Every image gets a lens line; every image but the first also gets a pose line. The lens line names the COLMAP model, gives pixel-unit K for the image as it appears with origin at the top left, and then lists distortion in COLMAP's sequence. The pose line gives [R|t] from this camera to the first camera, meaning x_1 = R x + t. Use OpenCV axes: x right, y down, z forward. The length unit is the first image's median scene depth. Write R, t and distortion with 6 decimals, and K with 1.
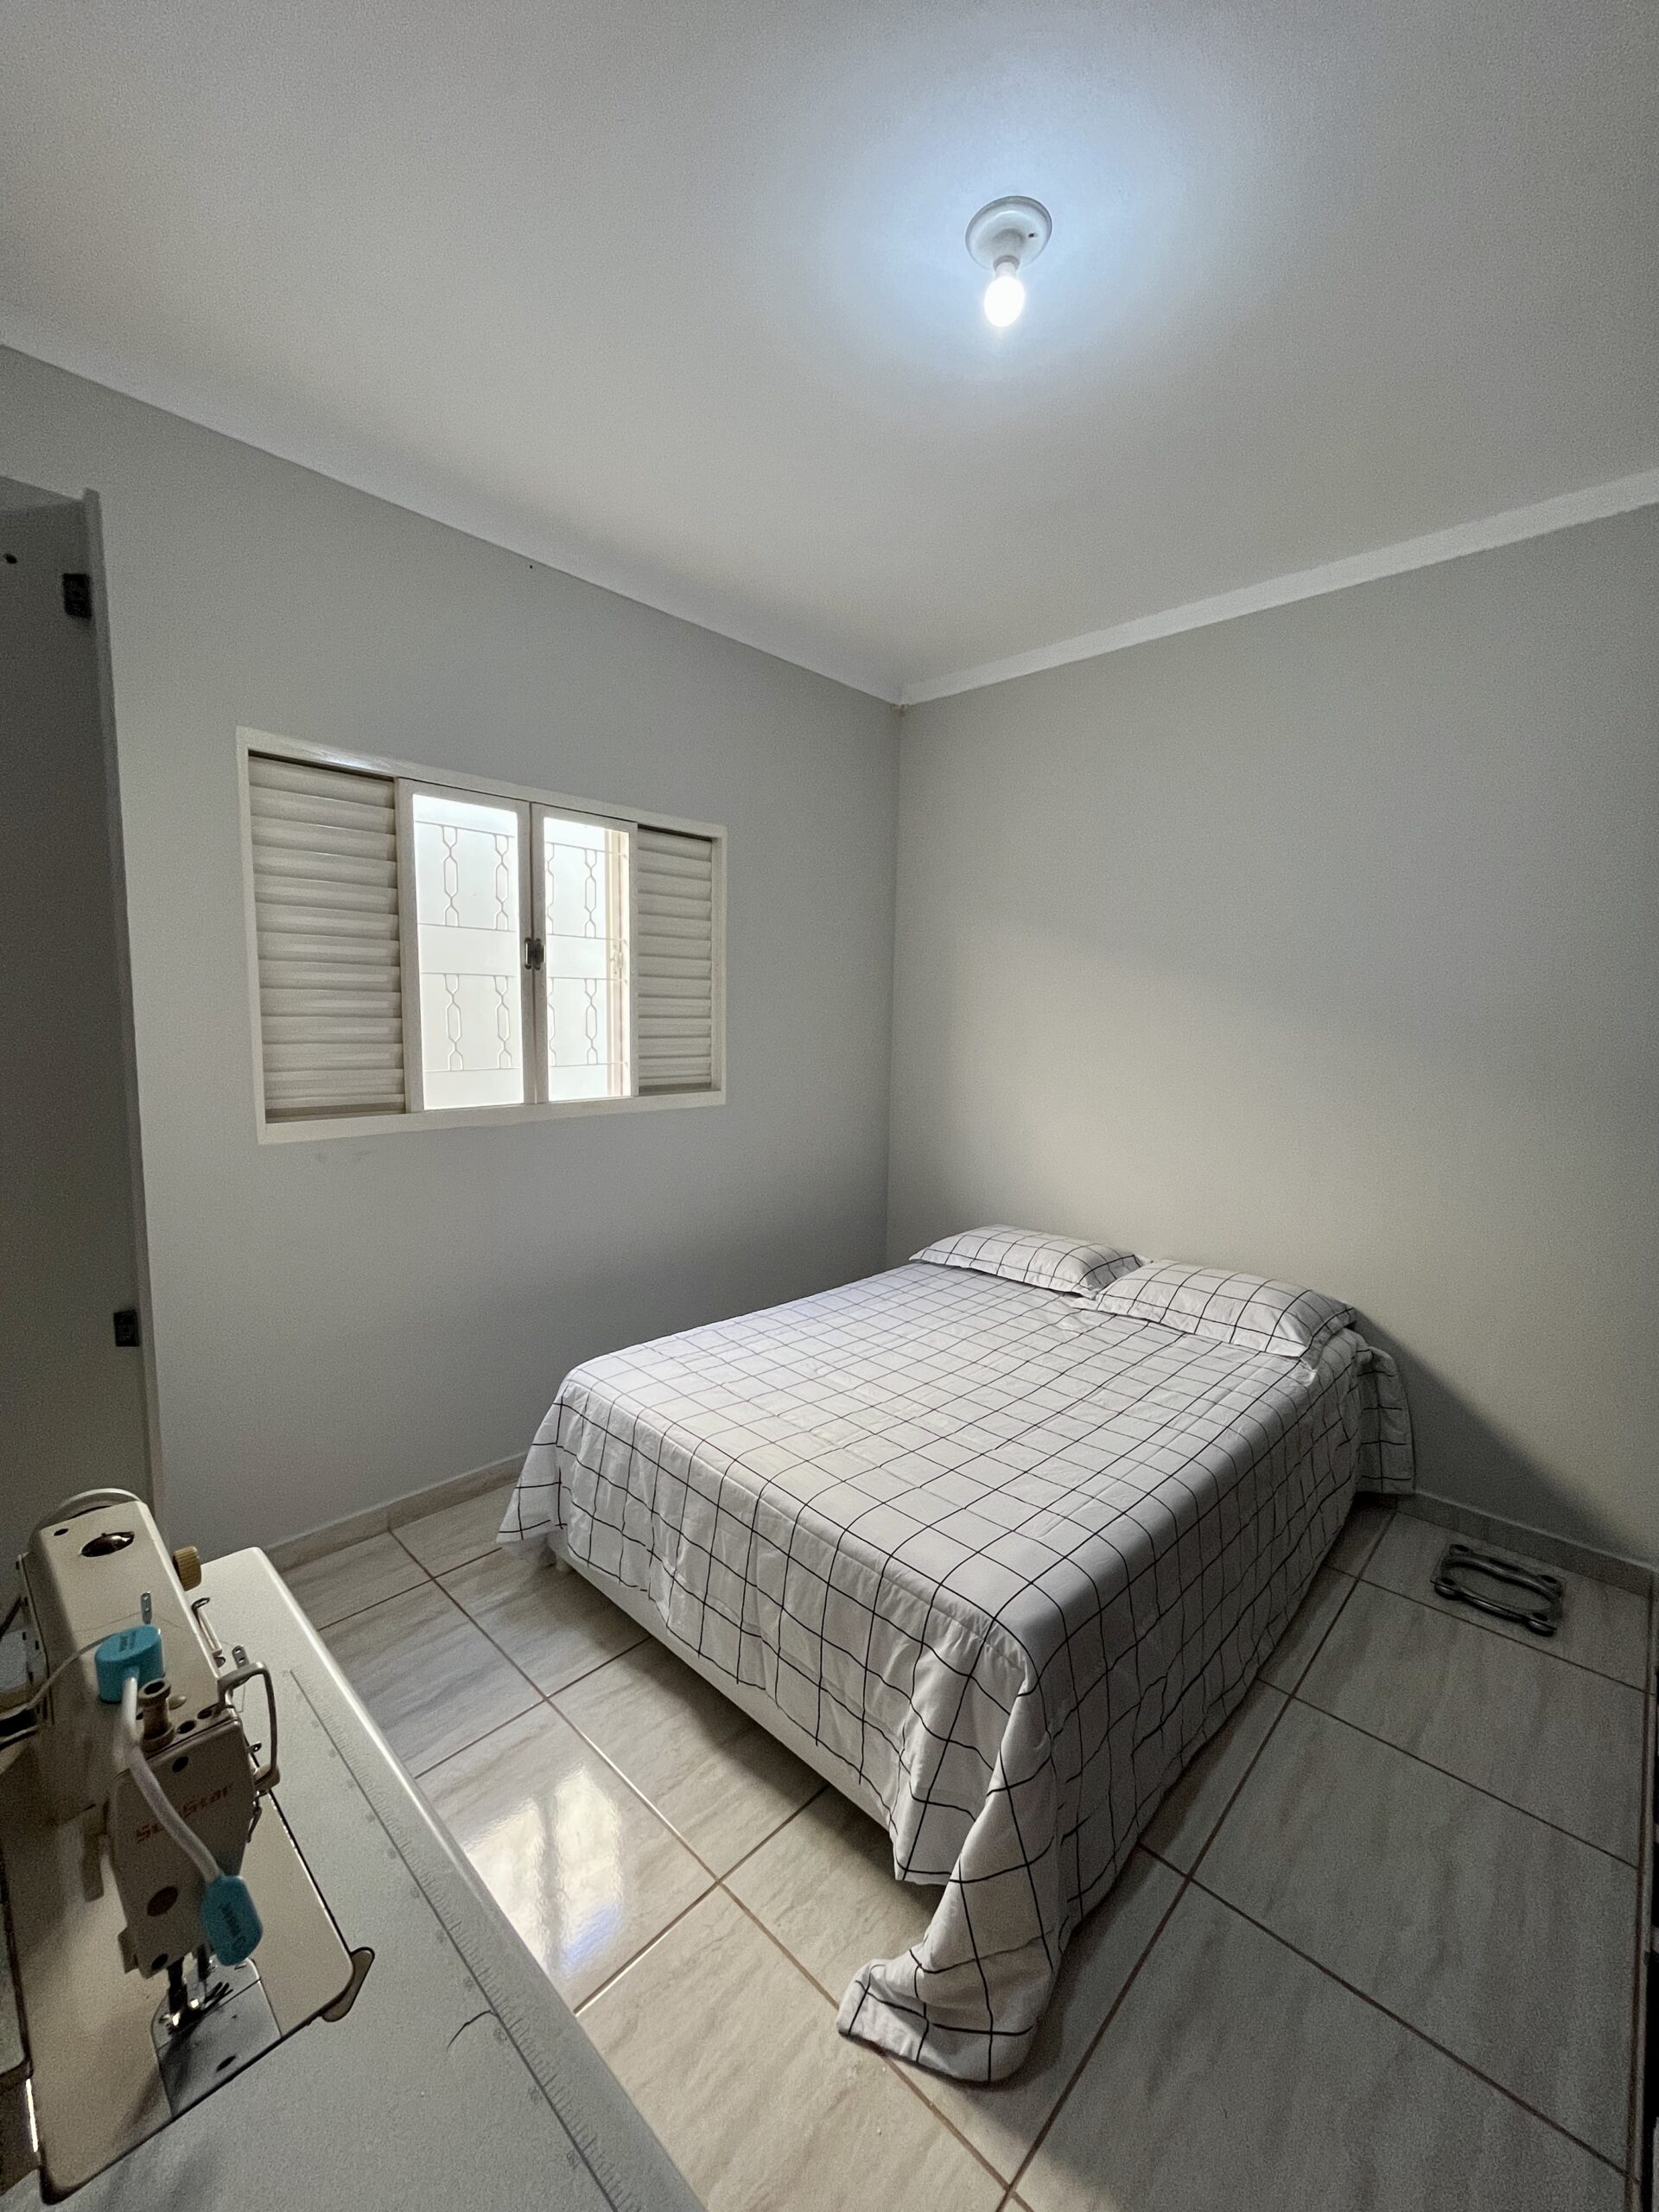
lens RADIAL K [[888.7, 0, 829.6], [0, 888.7, 1095.6], [0, 0, 1]] dist [-0.005292, 0.000186]
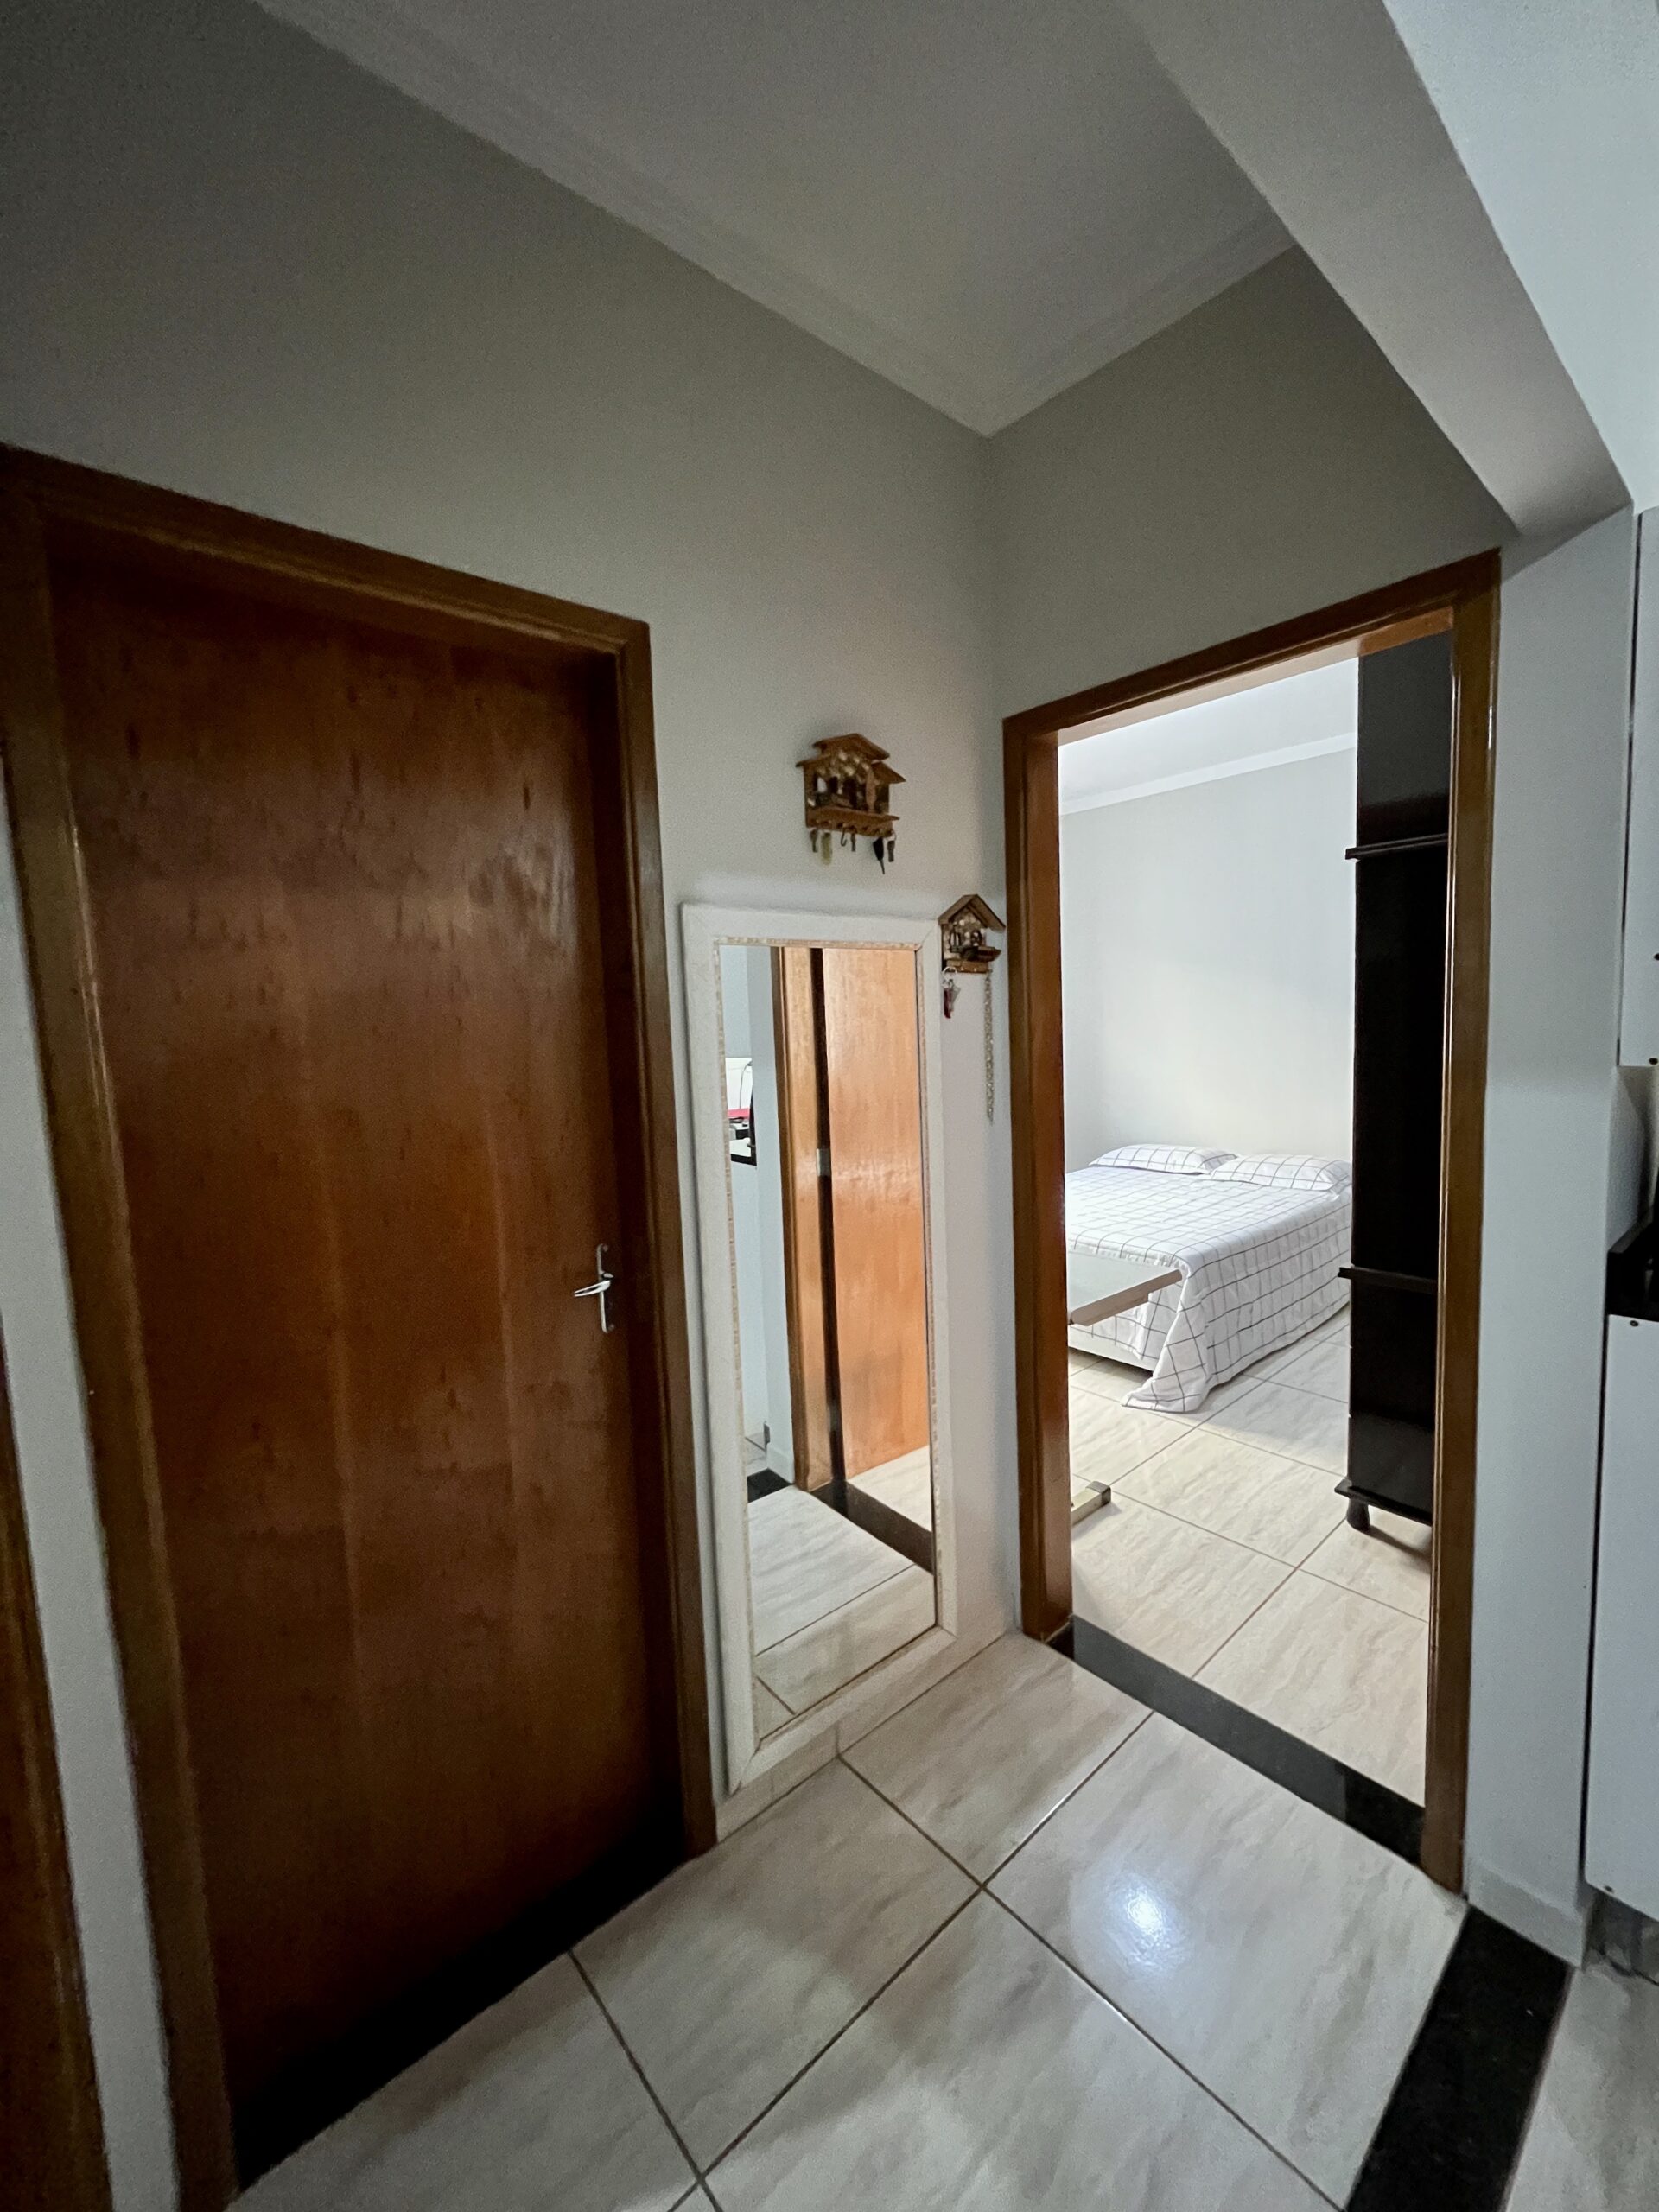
lens RADIAL K [[888.7, 0, 829.6], [0, 888.7, 1095.6], [0, 0, 1]] dist [-0.005292, 0.000186]
pose [[0.993055, -0.051762, -0.105652, -0.248185], [0.050894, 0.998645, -0.010895, 0.064708], [0.106073, 0.005442, 0.994343, -0.804339]]
